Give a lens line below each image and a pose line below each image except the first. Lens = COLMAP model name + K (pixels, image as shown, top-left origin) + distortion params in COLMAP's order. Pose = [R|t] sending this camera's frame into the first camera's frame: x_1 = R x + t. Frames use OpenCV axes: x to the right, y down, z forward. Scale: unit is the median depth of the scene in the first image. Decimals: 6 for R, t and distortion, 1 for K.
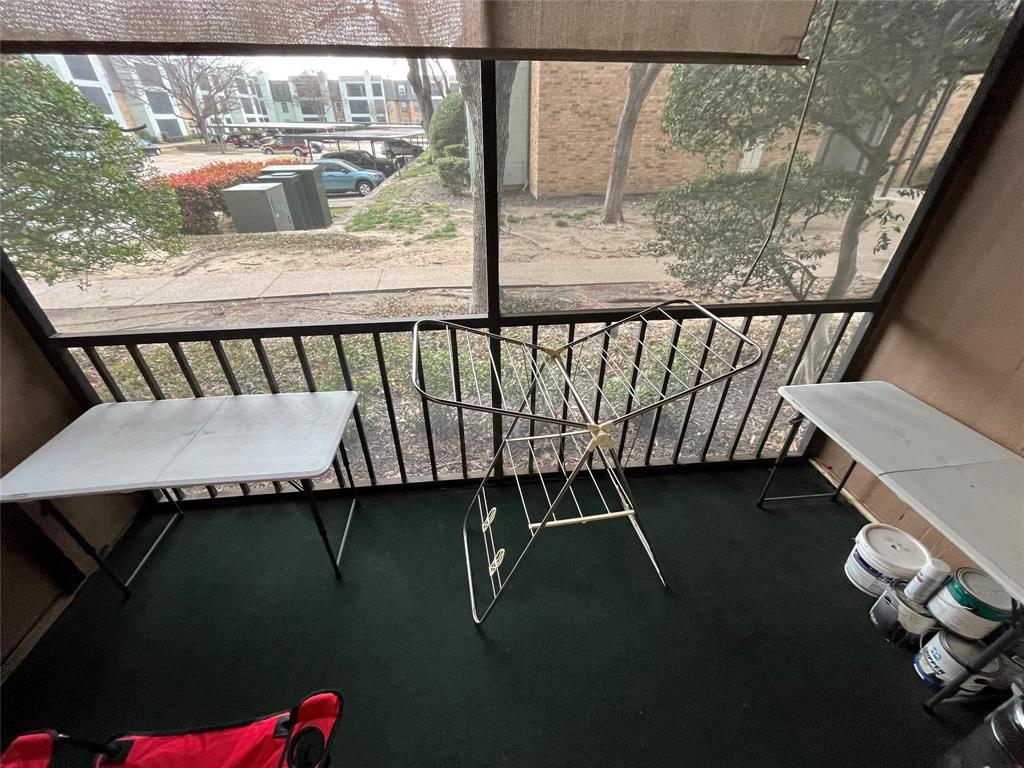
lens RADIAL K [[413.7, 0, 511.0], [0, 413.7, 383.8], [0, 0, 1]] dist [-0.002212, 0.000165]
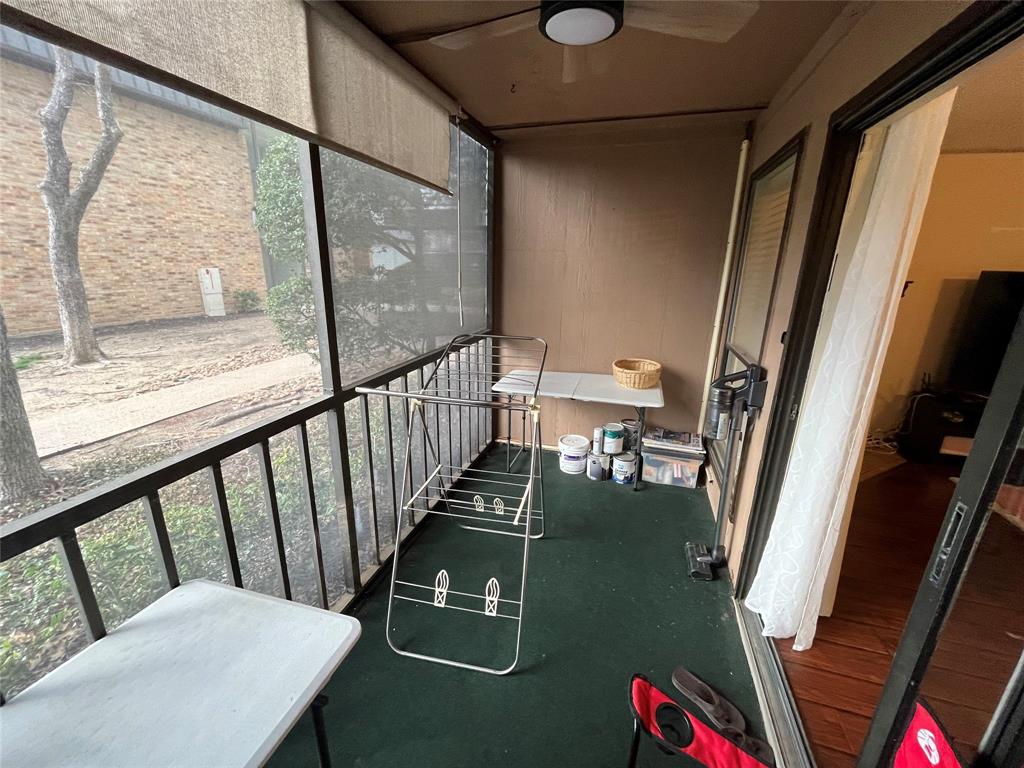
lens RADIAL K [[413.7, 0, 511.0], [0, 413.7, 383.8], [0, 0, 1]] dist [-0.002212, 0.000165]
pose [[0.377273, -0.246947, 0.892571, -0.662648], [0.484599, 0.873955, 0.036965, -0.025345], [-0.789195, 0.418593, 0.449390, 0.261255]]
